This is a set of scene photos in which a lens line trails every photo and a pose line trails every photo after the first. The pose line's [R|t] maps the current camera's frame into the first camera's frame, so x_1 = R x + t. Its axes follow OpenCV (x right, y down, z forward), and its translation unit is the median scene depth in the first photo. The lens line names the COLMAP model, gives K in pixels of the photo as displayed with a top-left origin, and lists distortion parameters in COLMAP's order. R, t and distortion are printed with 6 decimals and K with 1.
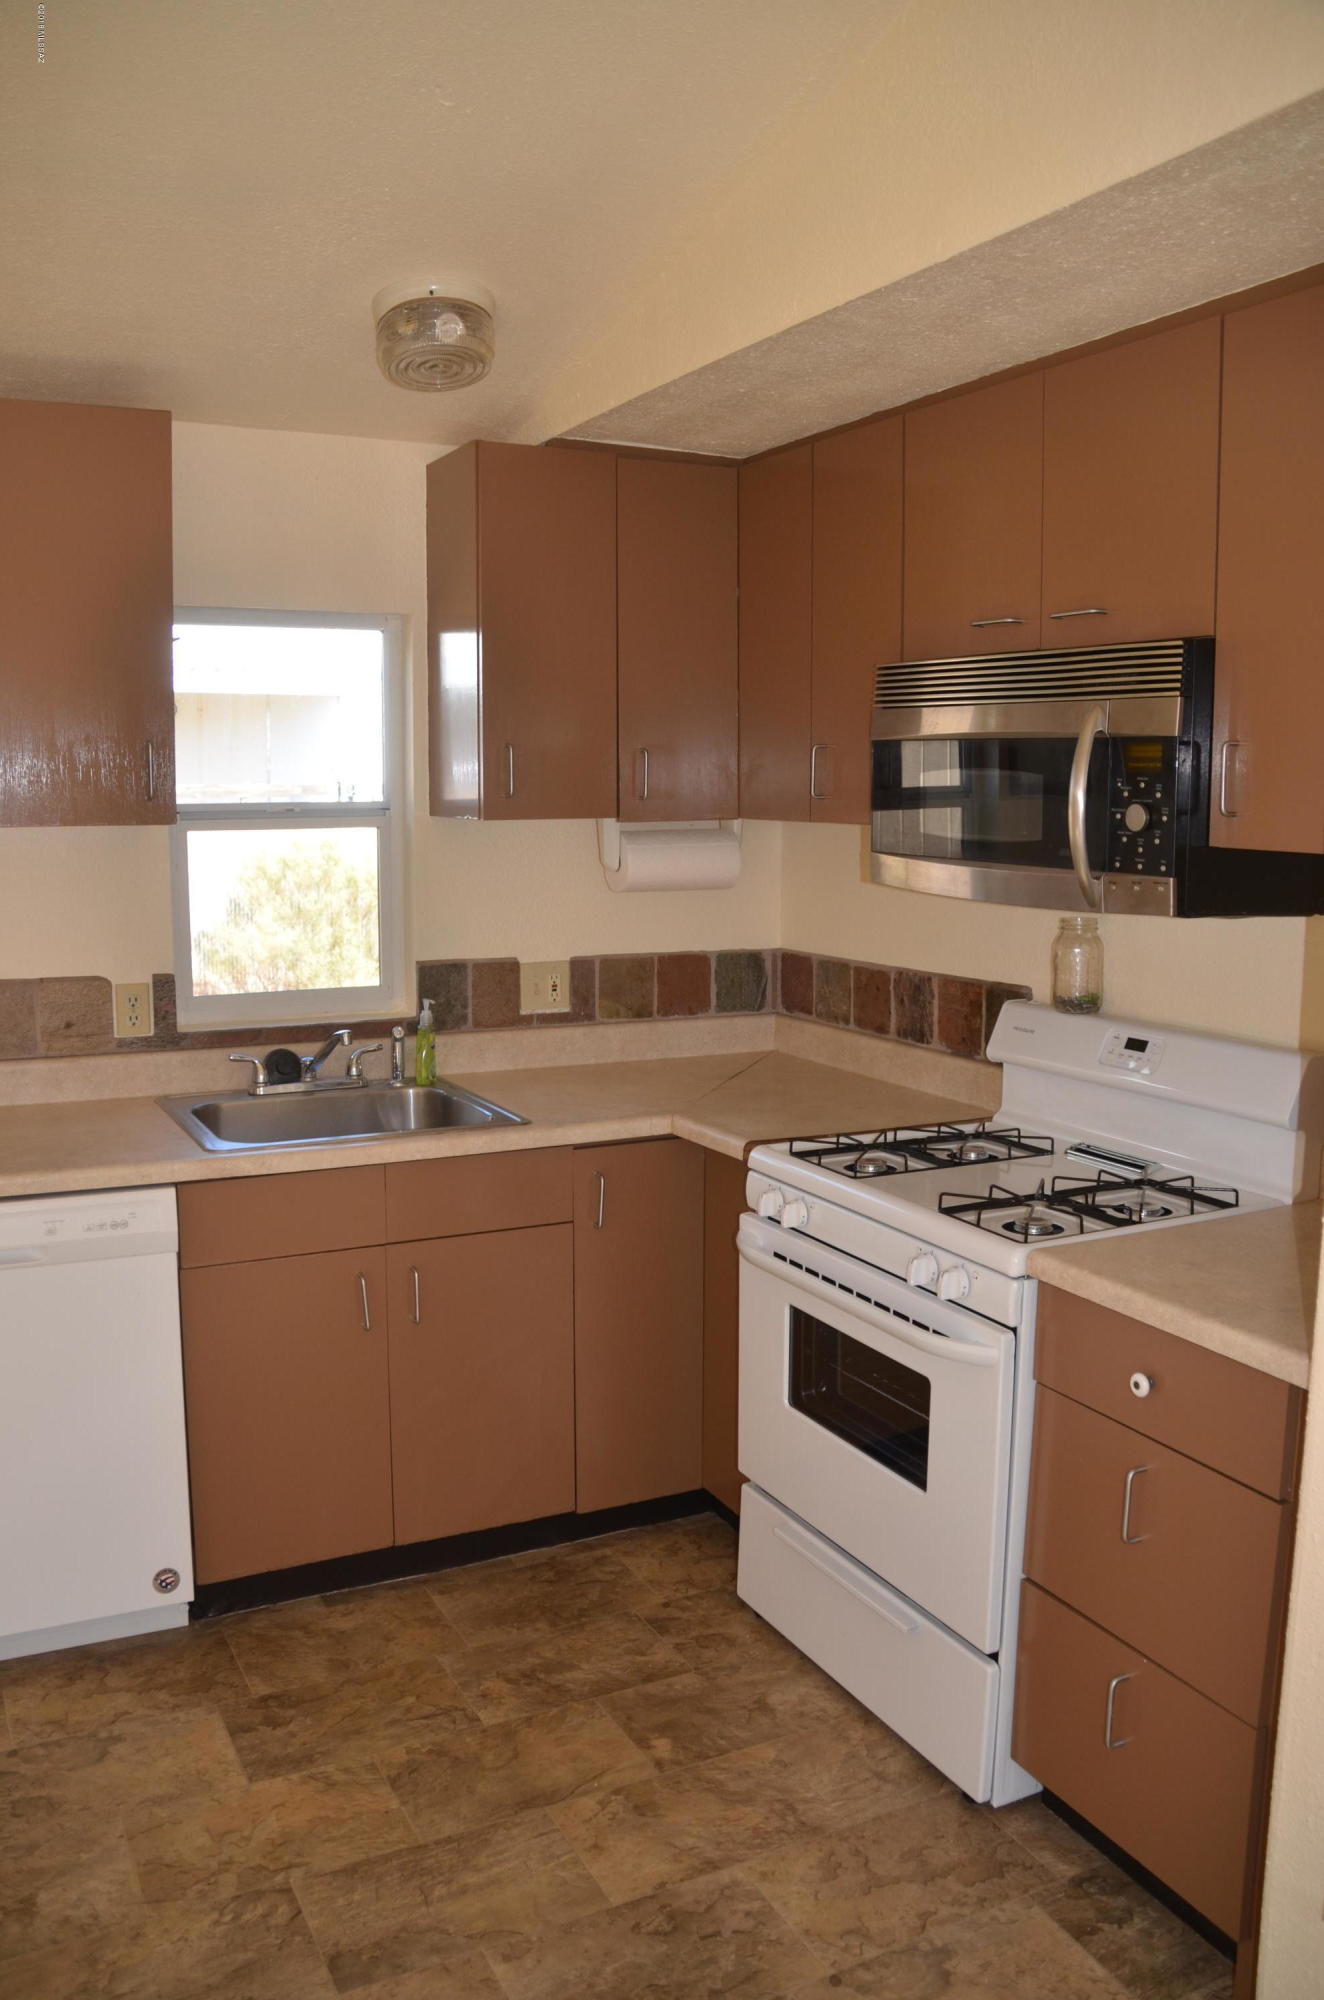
lens RADIAL K [[1609.0, 0, 662.0], [0, 1609.0, 1000.0], [0, 0, 1]] dist [-0.176393, 0.132275]
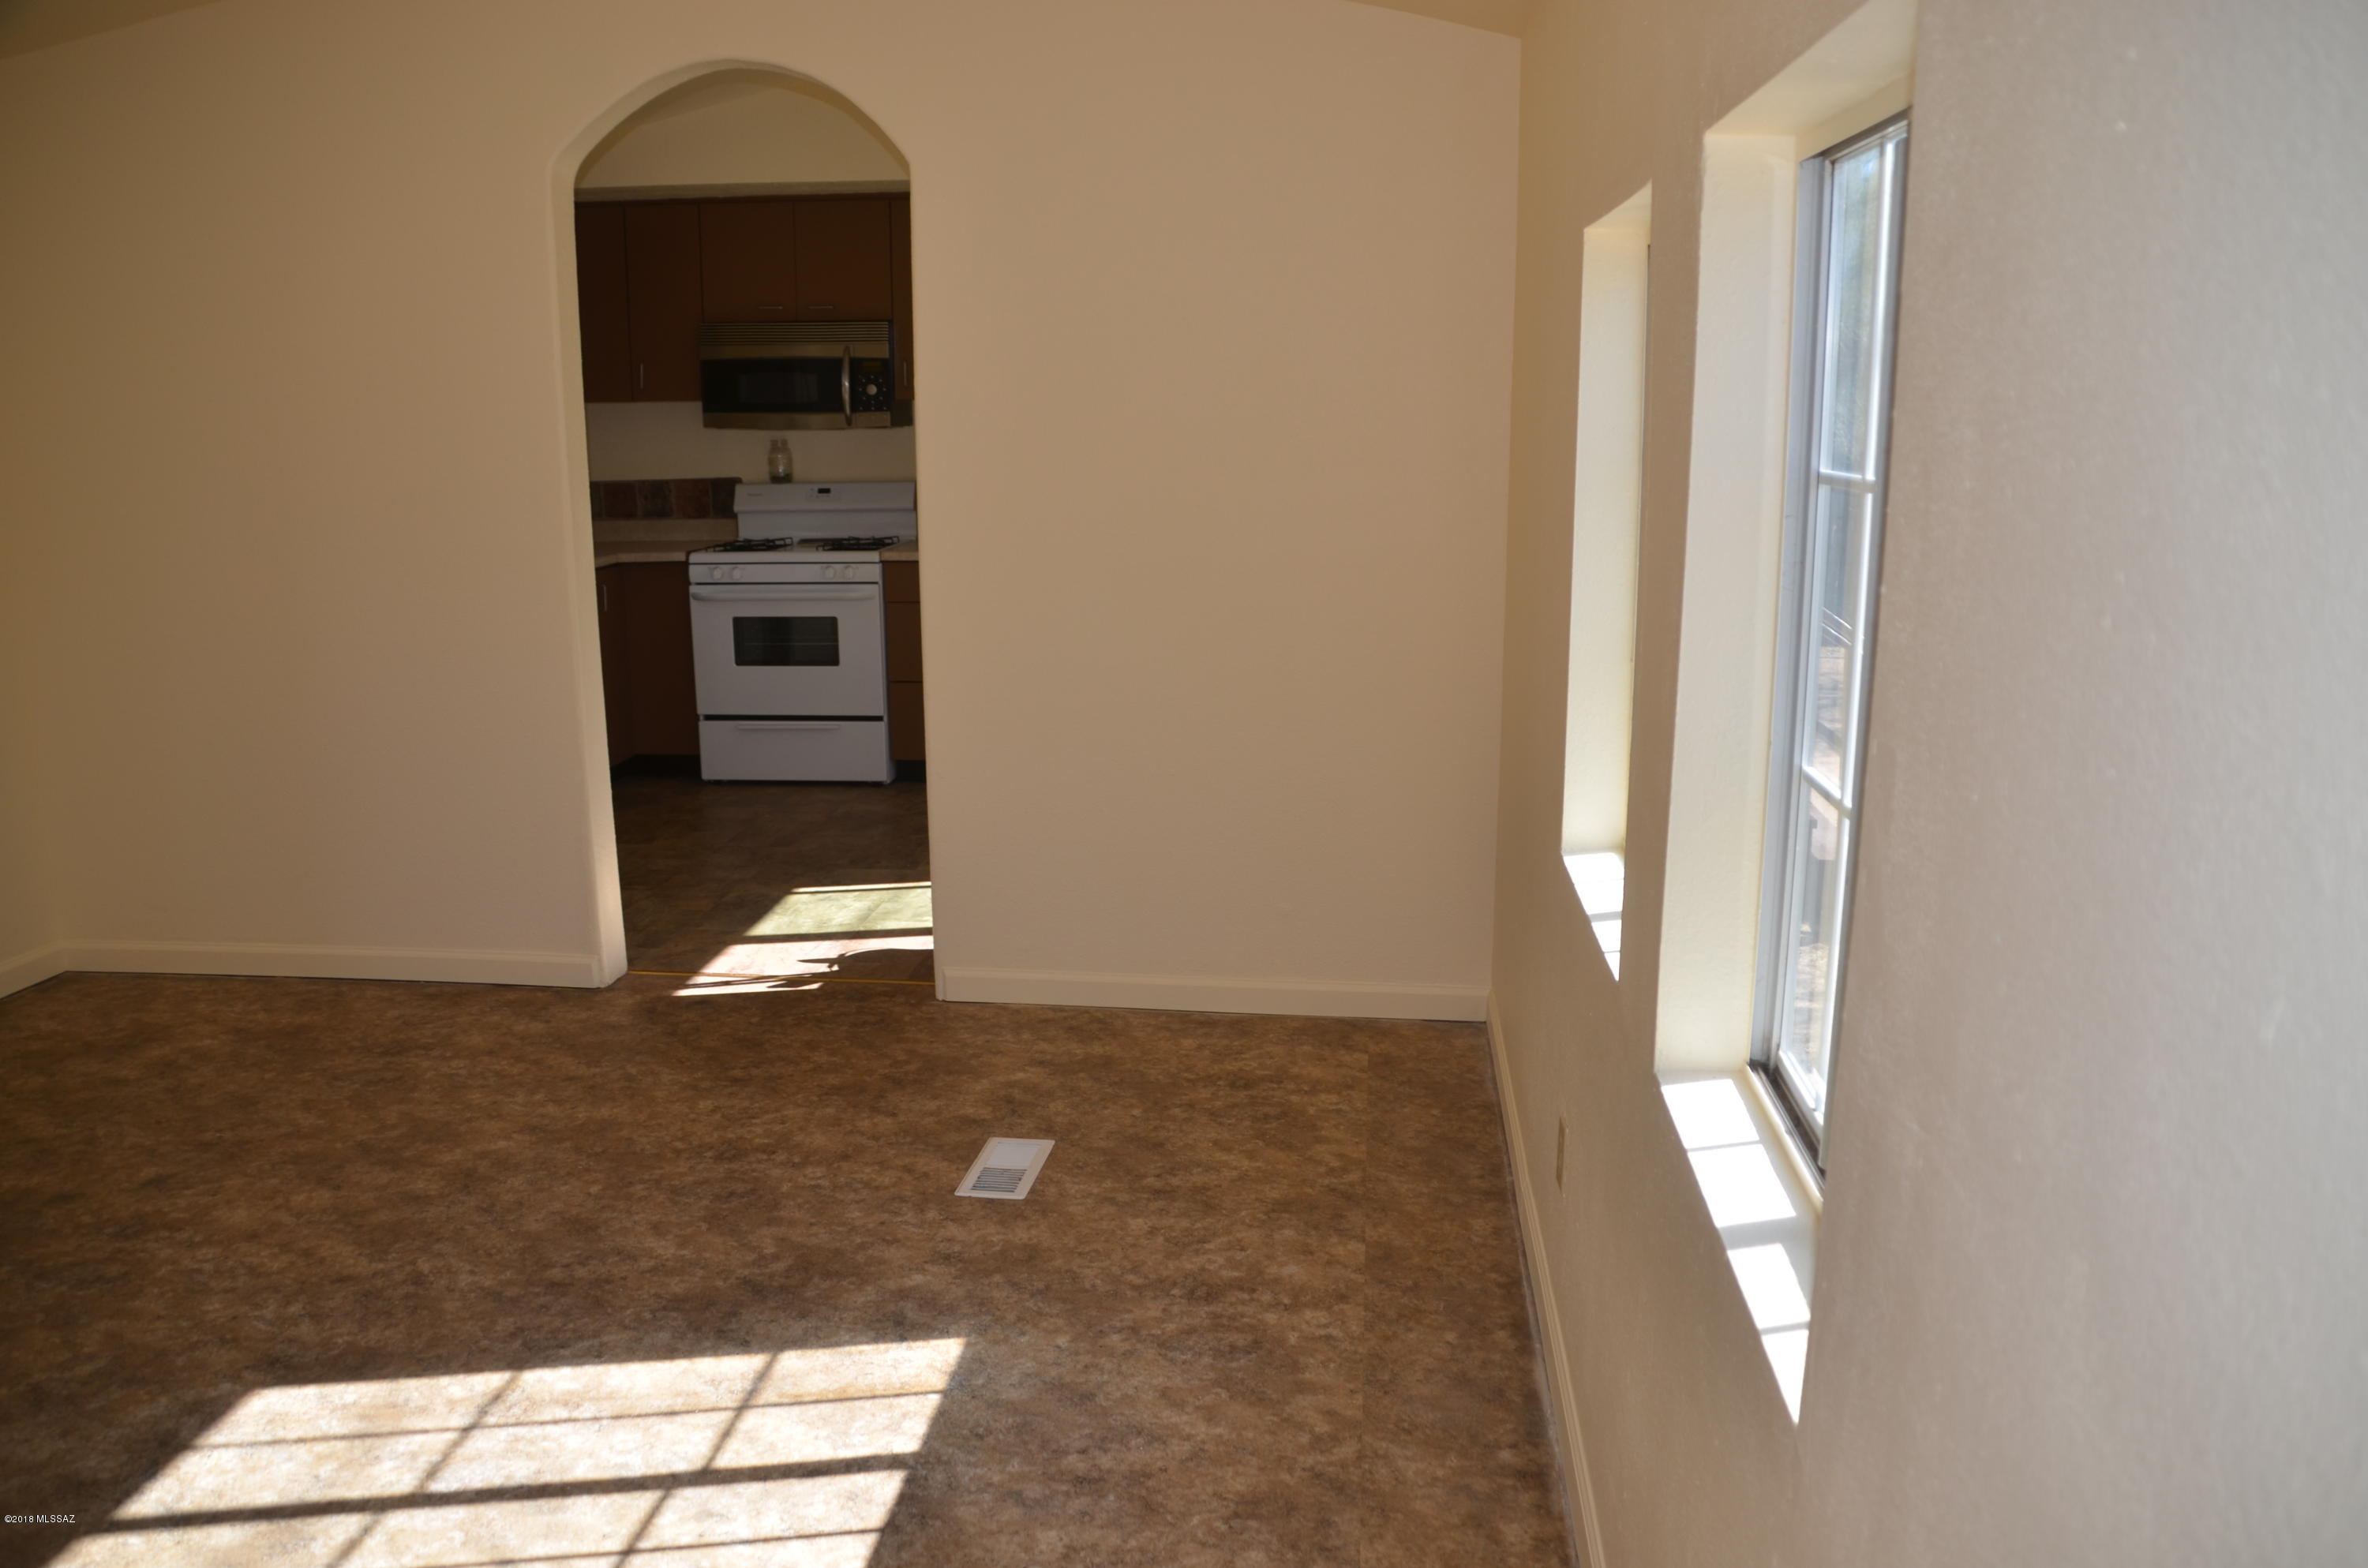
lens RADIAL K [[1904.8, 0, 1182.8], [0, 1904.8, 813.0], [0, 0, 1]] dist [-0.176393, 0.132275]
pose [[0.540344, -0.196744, 0.818120, -1.684748], [0.120107, 0.980359, 0.156432, 0.116910], [-0.832828, 0.013734, 0.553361, -0.908392]]
